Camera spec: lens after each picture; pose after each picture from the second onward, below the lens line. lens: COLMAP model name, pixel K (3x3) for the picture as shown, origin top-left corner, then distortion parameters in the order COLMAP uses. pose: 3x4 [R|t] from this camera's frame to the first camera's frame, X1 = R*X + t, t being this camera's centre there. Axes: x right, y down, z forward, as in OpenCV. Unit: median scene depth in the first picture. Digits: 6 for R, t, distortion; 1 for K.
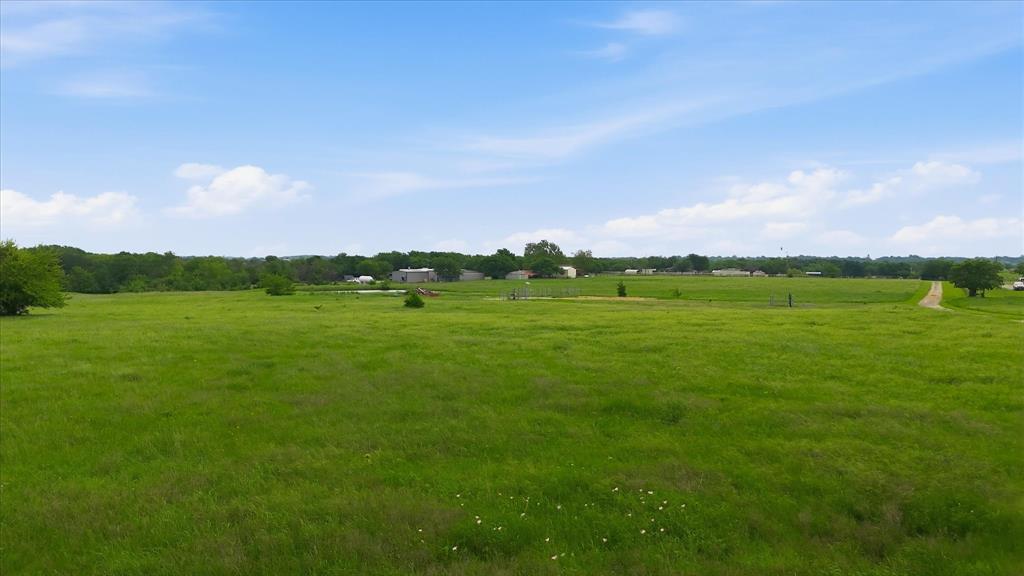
lens RADIAL K [[752.2, 0, 512.0], [0, 752.2, 288.0], [0, 0, 1]] dist [0.067290, -0.059872]
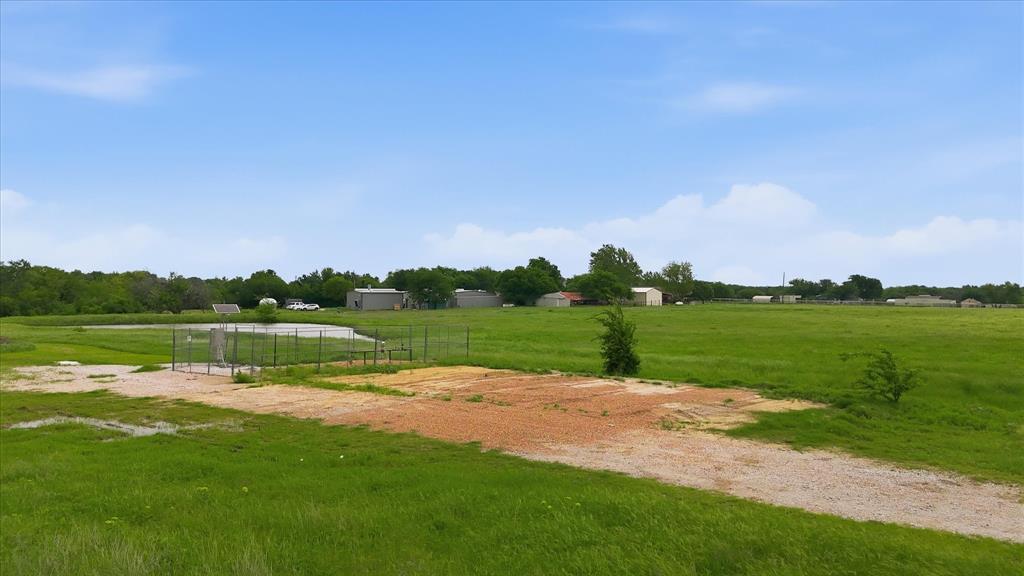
lens RADIAL K [[752.2, 0, 512.0], [0, 752.2, 288.0], [0, 0, 1]] dist [0.067290, -0.059872]
pose [[0.984093, 0.004385, -0.177599, 0.076984], [-0.011497, 0.999172, -0.039039, -0.002572], [0.177281, 0.040460, 0.983328, 0.384971]]
